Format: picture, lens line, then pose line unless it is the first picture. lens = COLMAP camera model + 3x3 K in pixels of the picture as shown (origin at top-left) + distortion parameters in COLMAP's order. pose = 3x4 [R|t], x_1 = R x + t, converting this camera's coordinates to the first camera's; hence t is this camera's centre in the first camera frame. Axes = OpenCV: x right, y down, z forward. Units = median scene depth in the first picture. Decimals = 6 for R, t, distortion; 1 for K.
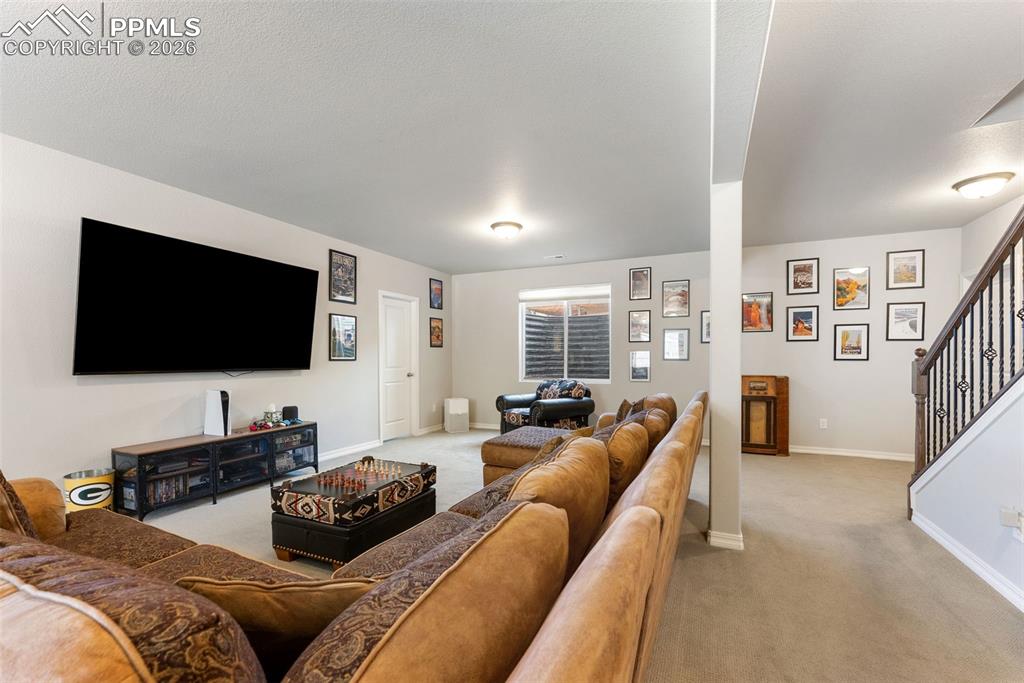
lens RADIAL K [[420.3, 0, 515.3], [0, 420.3, 357.2], [0, 0, 1]] dist [0.004006, 0.000133]
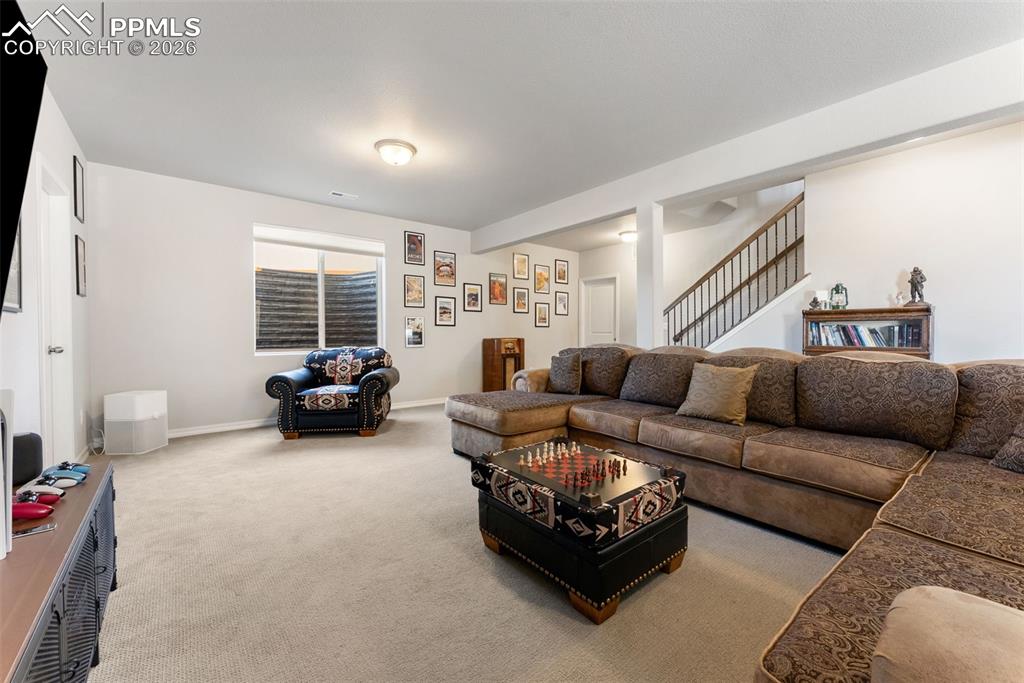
lens RADIAL K [[420.3, 0, 514.9], [0, 420.3, 339.3], [0, 0, 1]] dist [0.004006, 0.000133]
pose [[0.427933, -0.012297, 0.903727, -0.559959], [0.001684, 0.999917, 0.012808, 0.029914], [-0.903809, -0.003959, 0.427918, 0.412301]]
